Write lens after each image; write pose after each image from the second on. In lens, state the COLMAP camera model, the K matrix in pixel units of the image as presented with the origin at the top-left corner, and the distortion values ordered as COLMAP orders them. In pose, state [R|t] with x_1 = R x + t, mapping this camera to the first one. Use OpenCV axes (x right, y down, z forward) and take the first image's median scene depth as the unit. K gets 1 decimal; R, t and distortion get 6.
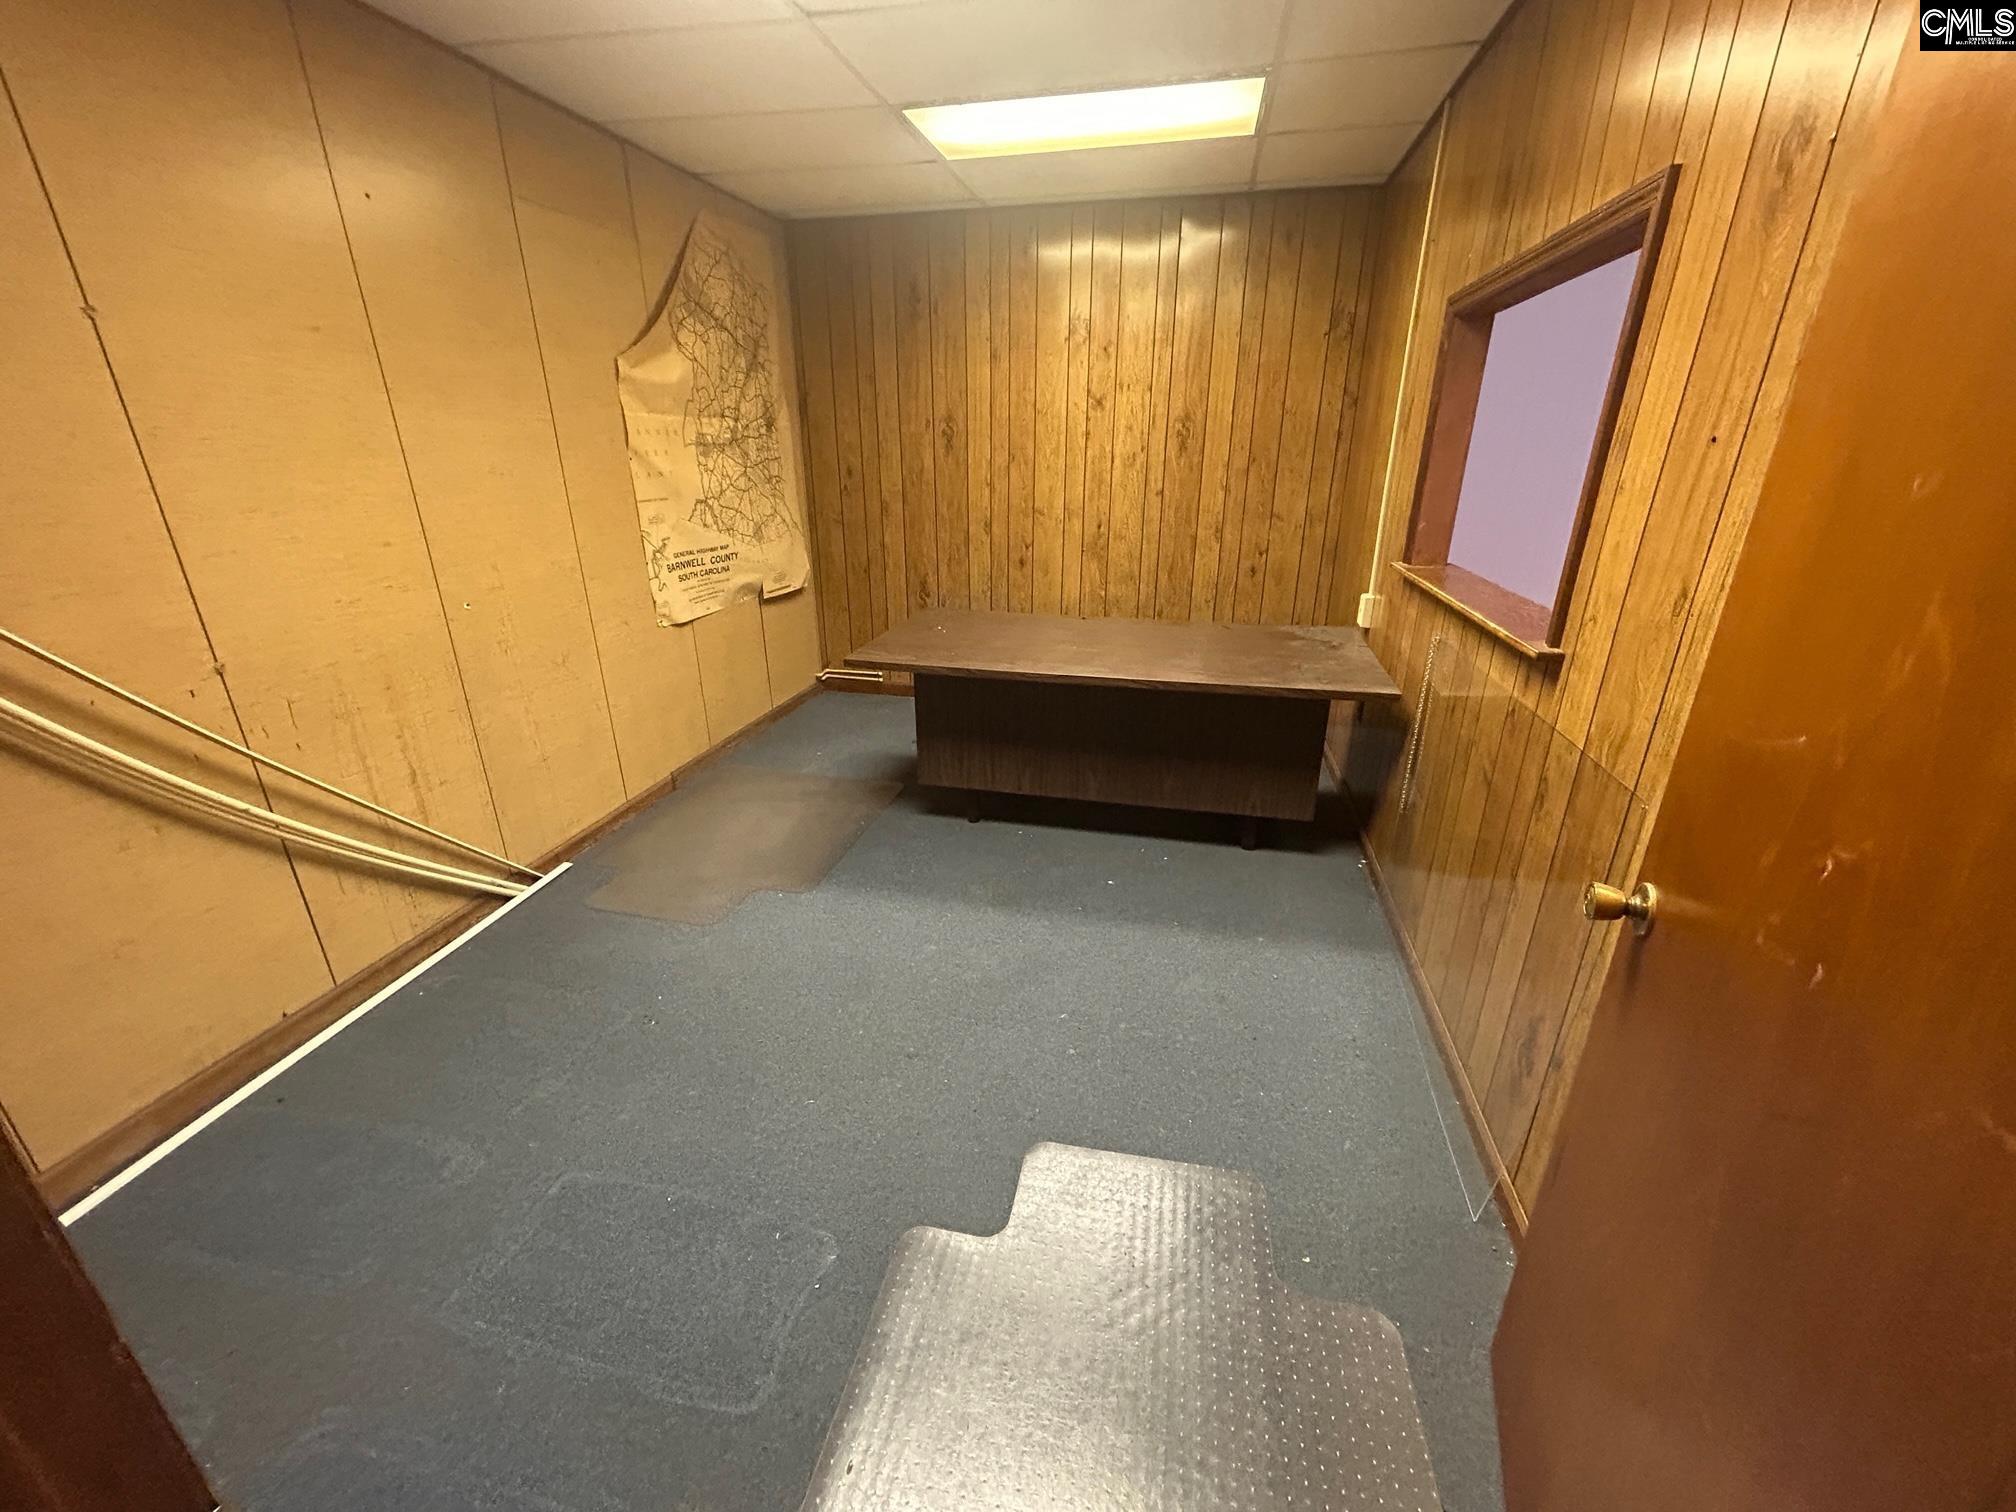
lens RADIAL K [[809.2, 0, 1008.0], [0, 809.2, 756.0], [0, 0, 1]] dist [-0.004194, 0.003775]
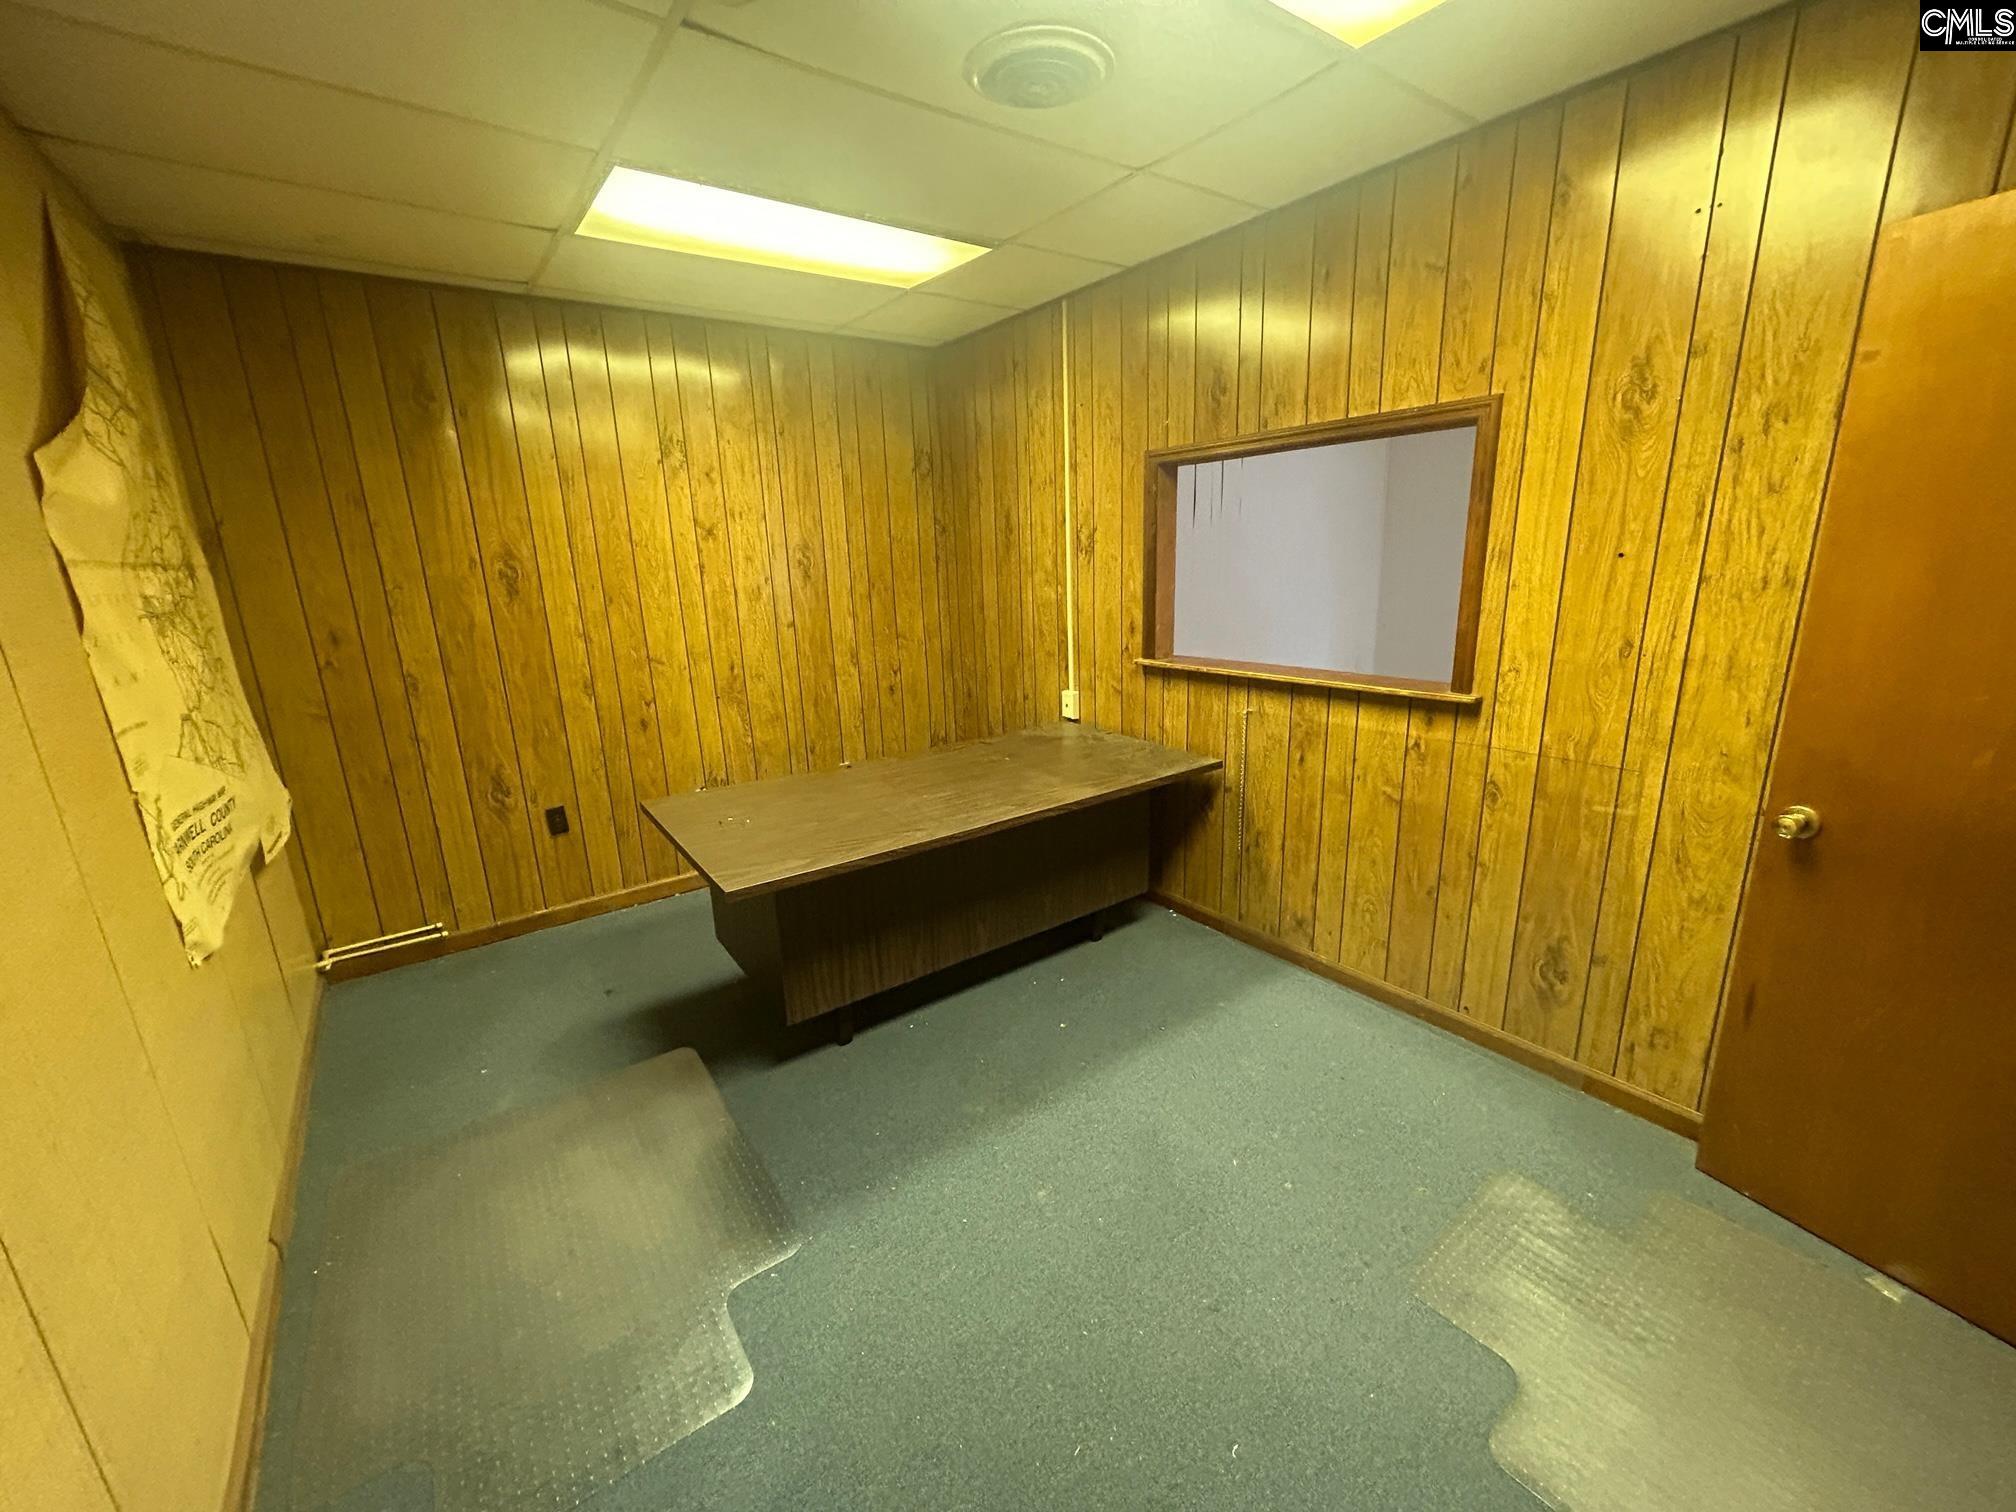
lens RADIAL K [[809.2, 0, 1008.0], [0, 809.2, 756.0], [0, 0, 1]] dist [-0.004194, 0.003775]
pose [[0.655186, -0.210807, 0.725460, -0.364743], [0.306702, 0.951806, -0.000412, -0.109335], [-0.690410, 0.222770, 0.688265, 0.232553]]
